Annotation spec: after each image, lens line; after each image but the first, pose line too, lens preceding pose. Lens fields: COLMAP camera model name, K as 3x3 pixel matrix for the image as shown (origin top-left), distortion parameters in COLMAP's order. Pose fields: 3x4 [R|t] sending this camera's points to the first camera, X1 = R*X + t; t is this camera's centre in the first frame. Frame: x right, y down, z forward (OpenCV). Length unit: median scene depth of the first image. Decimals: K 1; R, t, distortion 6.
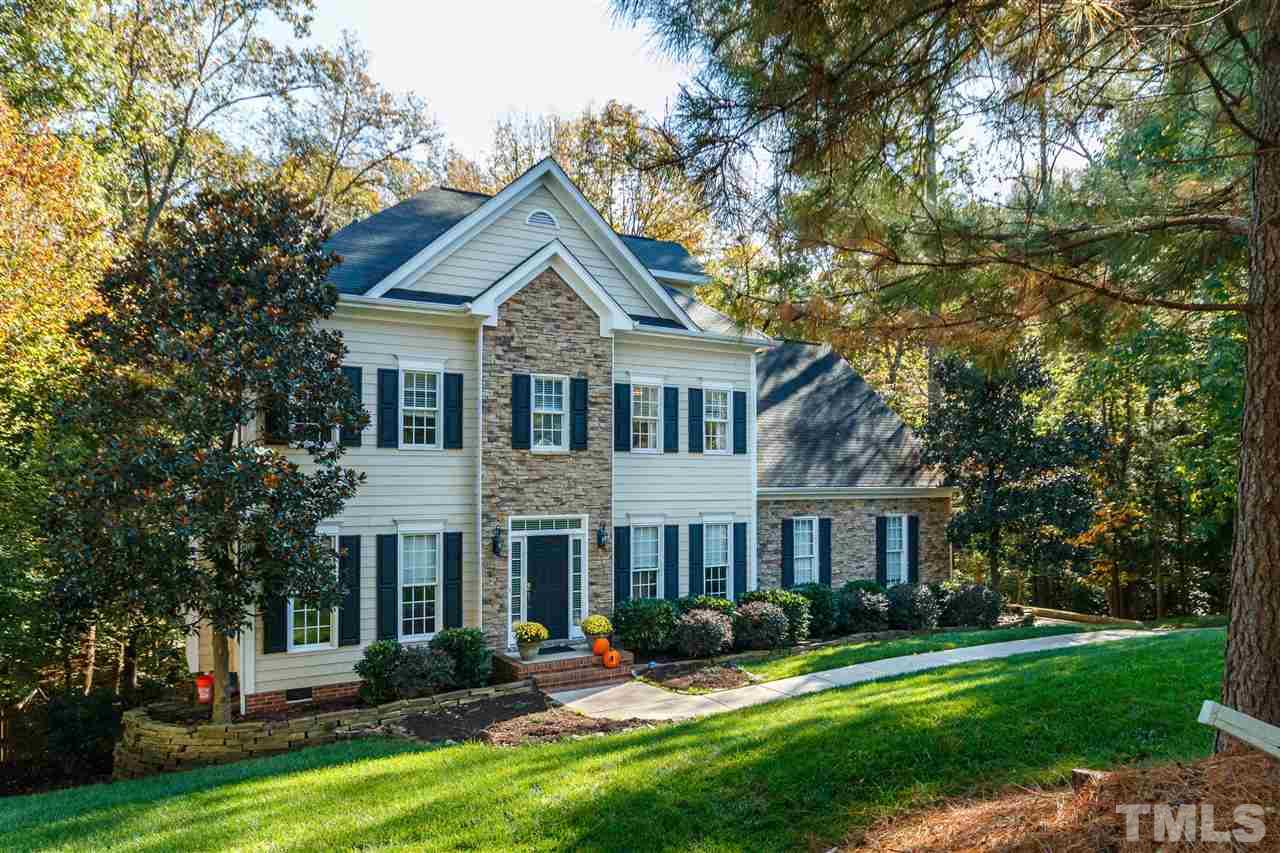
lens RADIAL K [[911.7, 0, 639.9], [0, 911.7, 395.4], [0, 0, 1]] dist [0.026793, -0.000200]
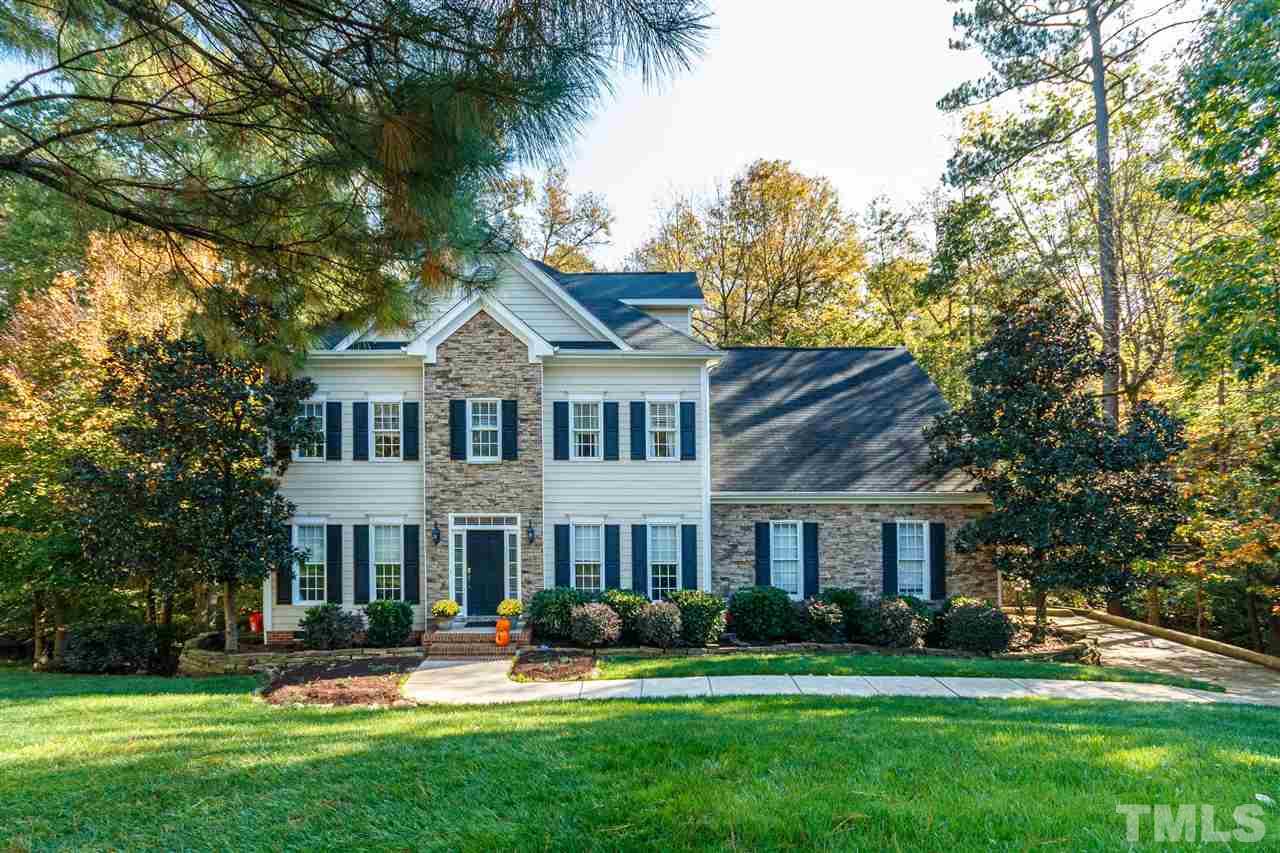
lens RADIAL K [[673.4, 0, 641.6], [0, 673.4, 429.6], [0, 0, 1]] dist [0.007354, 0.001096]
pose [[0.845829, -0.042483, -0.531759, 0.550037], [0.049111, 0.998792, -0.001678, 0.030562], [0.531188, -0.024696, 0.846894, 0.343981]]
